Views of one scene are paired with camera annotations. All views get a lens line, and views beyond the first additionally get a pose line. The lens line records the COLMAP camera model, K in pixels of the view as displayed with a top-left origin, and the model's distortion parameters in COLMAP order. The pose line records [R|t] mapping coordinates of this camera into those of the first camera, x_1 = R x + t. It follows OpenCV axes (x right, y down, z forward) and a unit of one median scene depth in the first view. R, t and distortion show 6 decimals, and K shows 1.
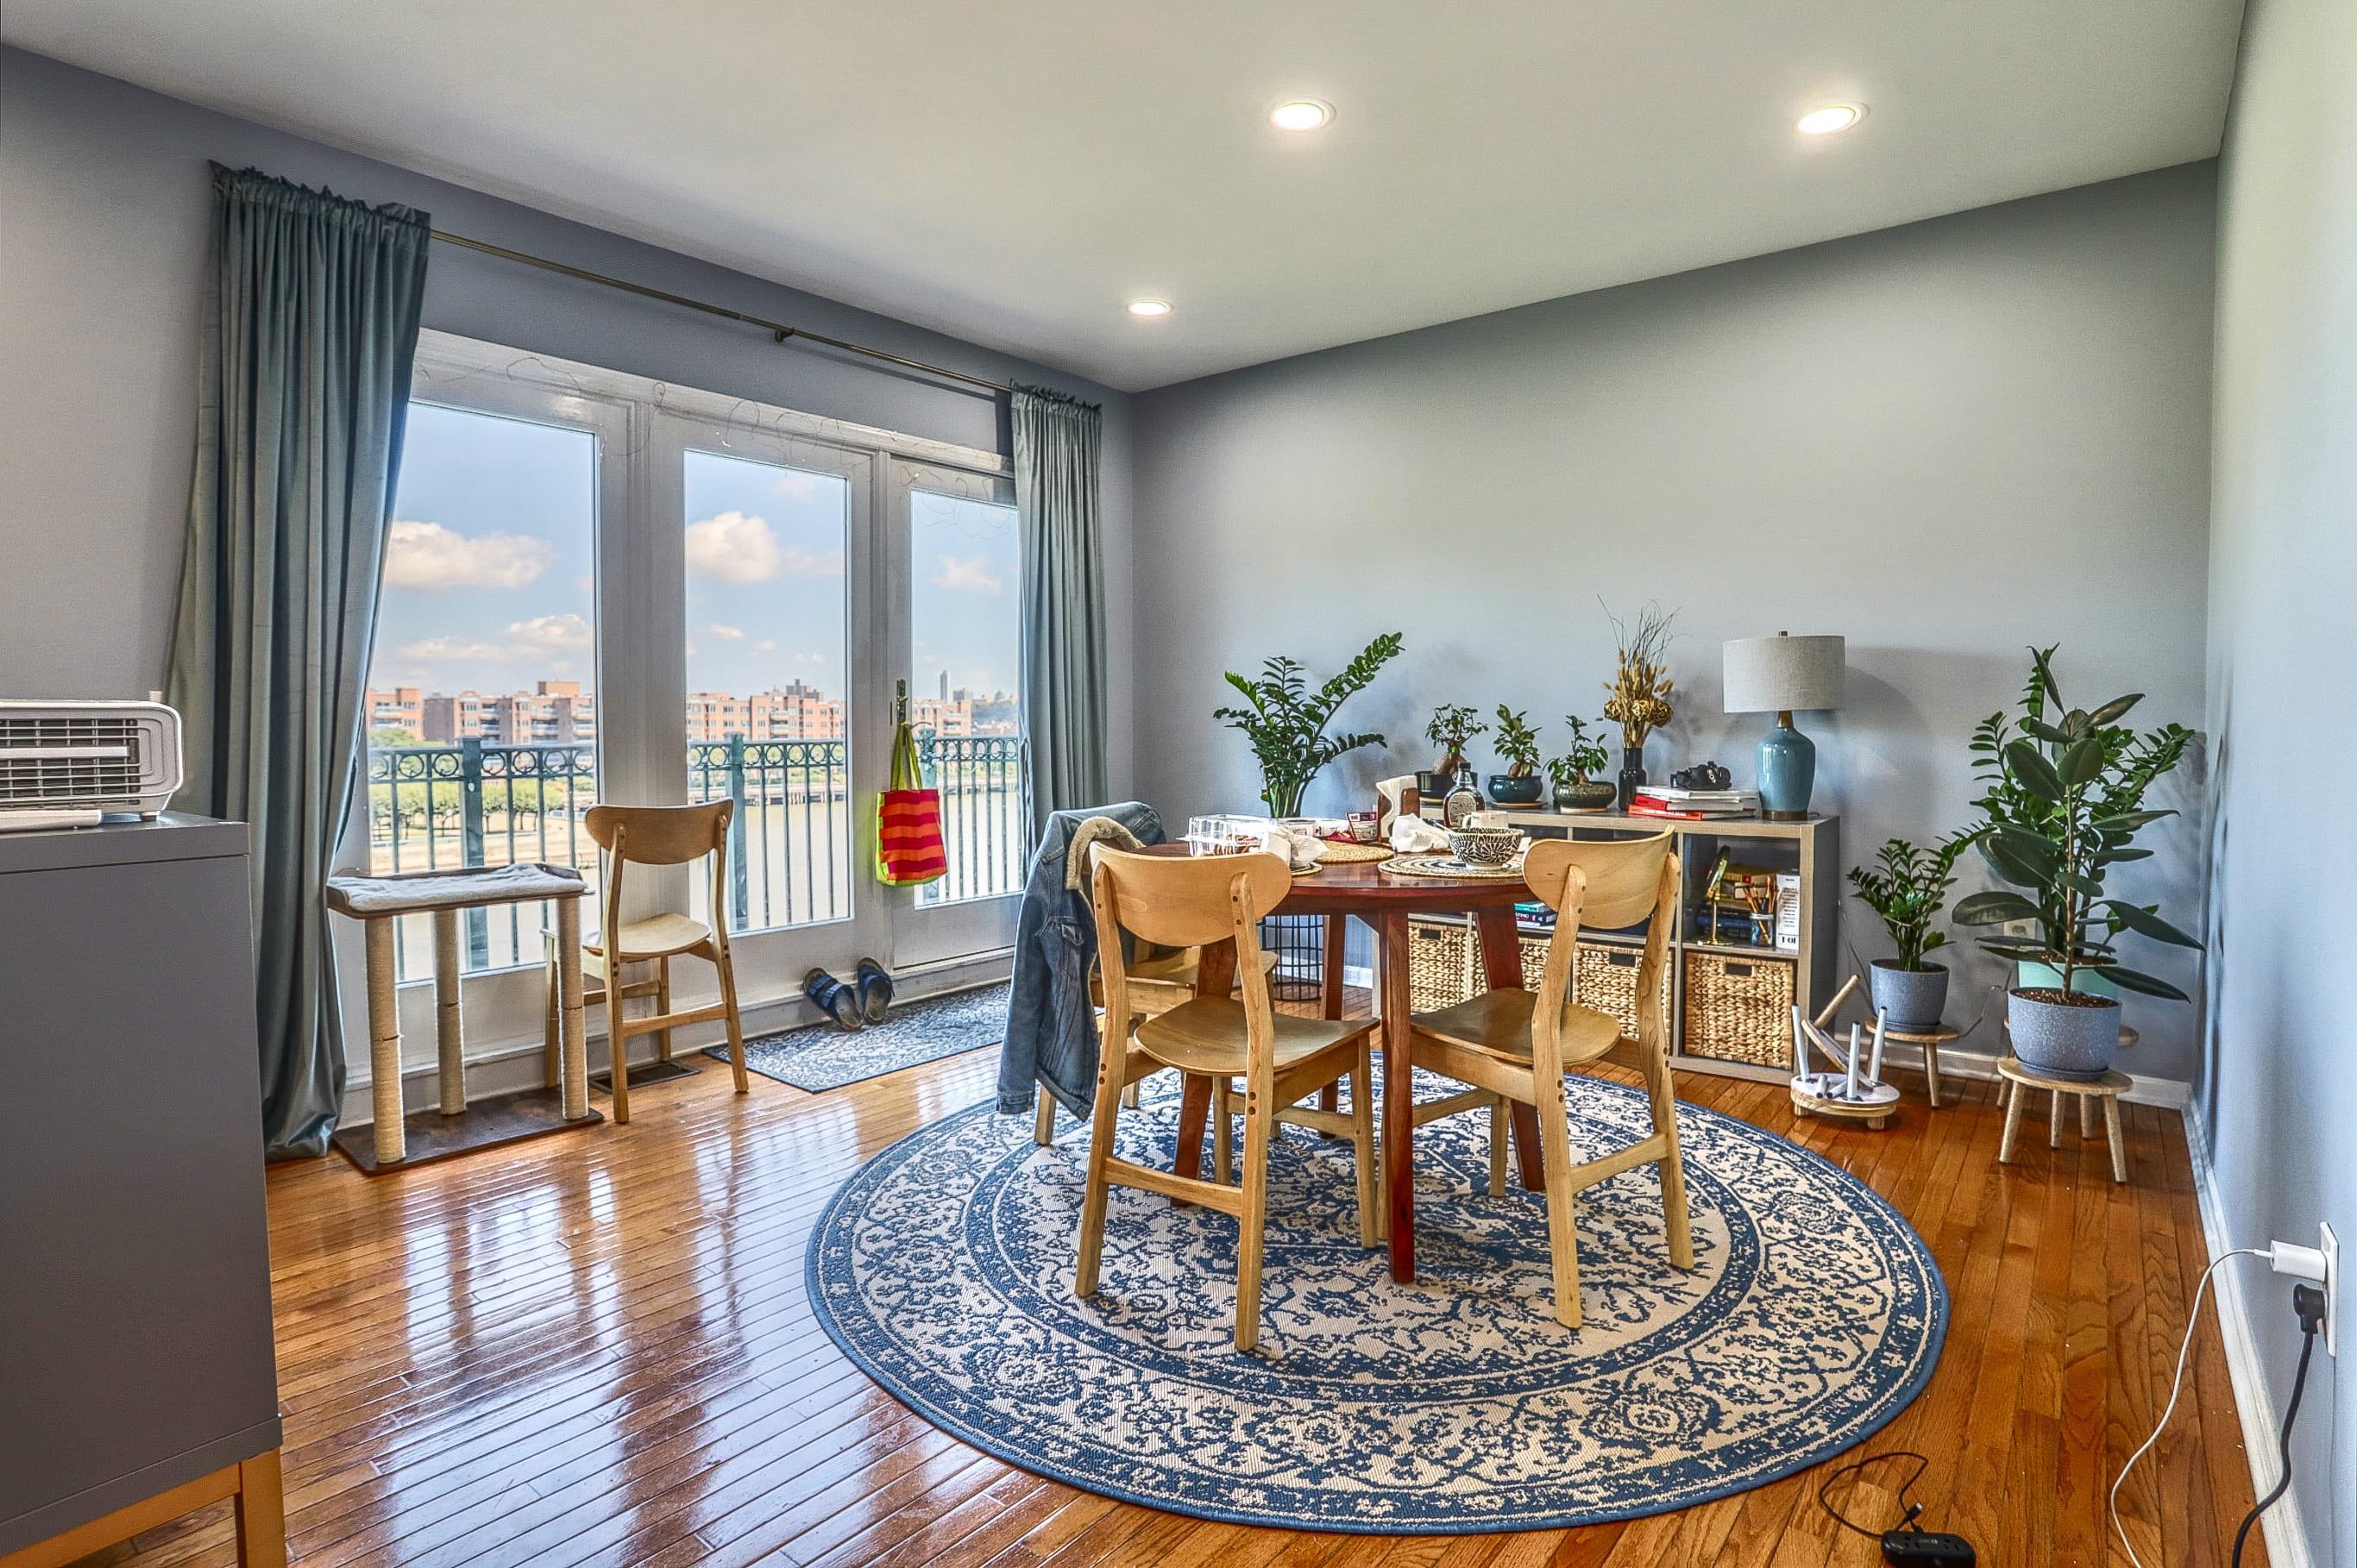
lens RADIAL K [[1215.8, 0, 1152.5], [0, 1215.8, 786.2], [0, 0, 1]] dist [-0.049193, 0.000034]
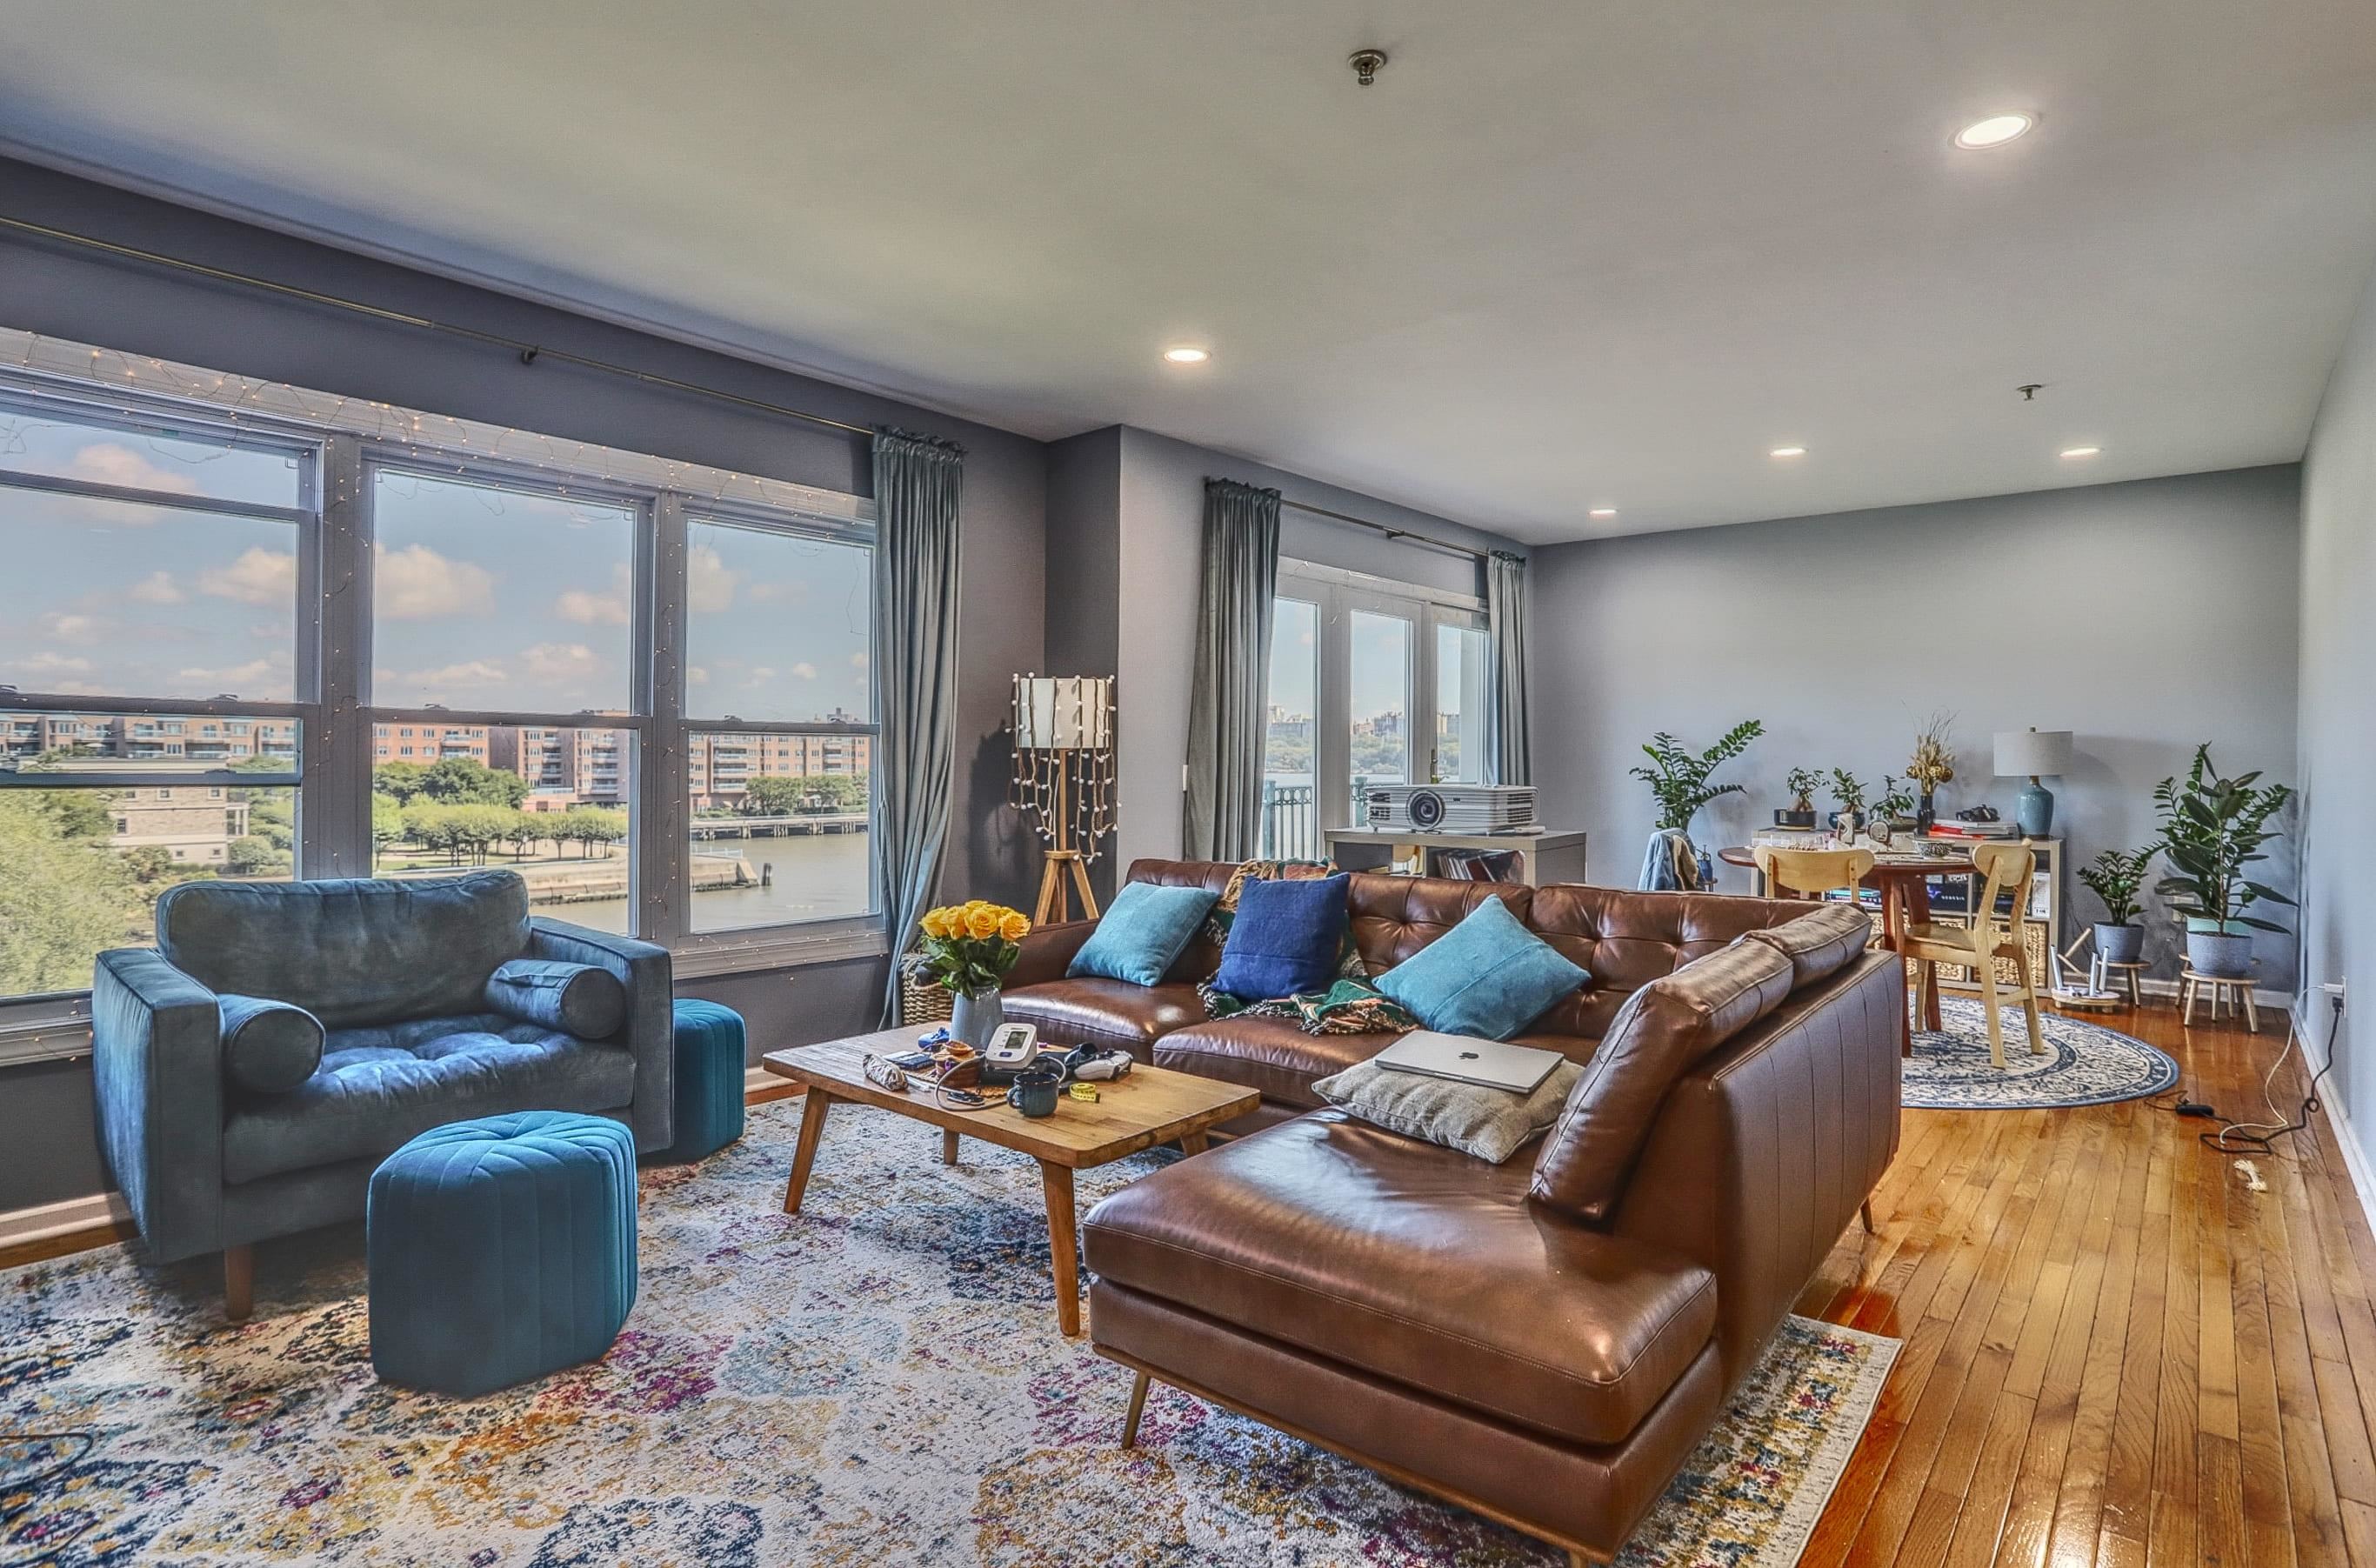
lens RADIAL K [[1270.2, 0, 1186.7], [0, 1270.2, 791.3], [0, 0, 1]] dist [-0.003431, -0.000720]
pose [[0.999916, 0.003695, 0.012454, -0.716004], [-0.003432, 0.999773, -0.021040, 0.001549], [-0.012529, 0.020996, 0.999701, -0.798217]]
